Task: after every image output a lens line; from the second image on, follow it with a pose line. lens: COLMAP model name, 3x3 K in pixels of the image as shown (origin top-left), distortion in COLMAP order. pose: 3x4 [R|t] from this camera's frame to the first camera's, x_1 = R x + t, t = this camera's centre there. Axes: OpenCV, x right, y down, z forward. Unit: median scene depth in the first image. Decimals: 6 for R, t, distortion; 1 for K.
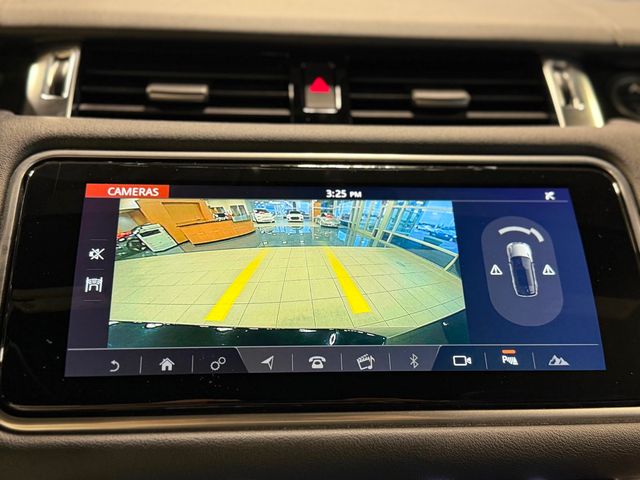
lens RADIAL K [[763.2, 0, 318.2], [0, 763.2, 238.7], [0, 0, 1]] dist [0.026080, 0.000000]
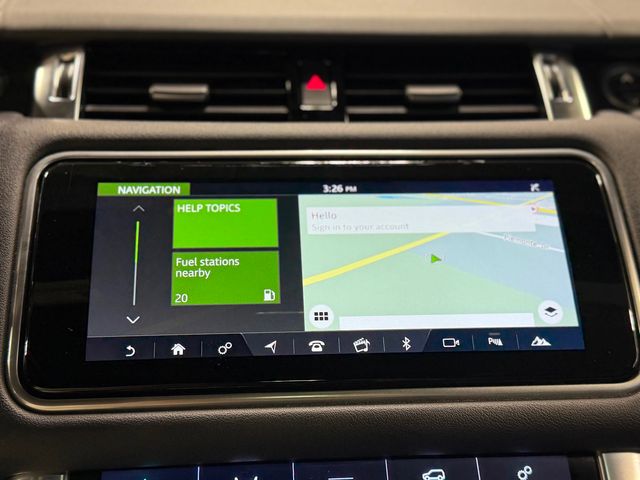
lens RADIAL K [[859.7, 0, 320.4], [0, 859.7, 240.5], [0, 0, 1]] dist [0.037434, 0.000000]
pose [[0.999888, -0.014959, -0.000583, 0.006382], [0.014965, 0.999819, 0.011733, -0.001135], [0.000407, -0.011740, 0.999931, -0.194419]]
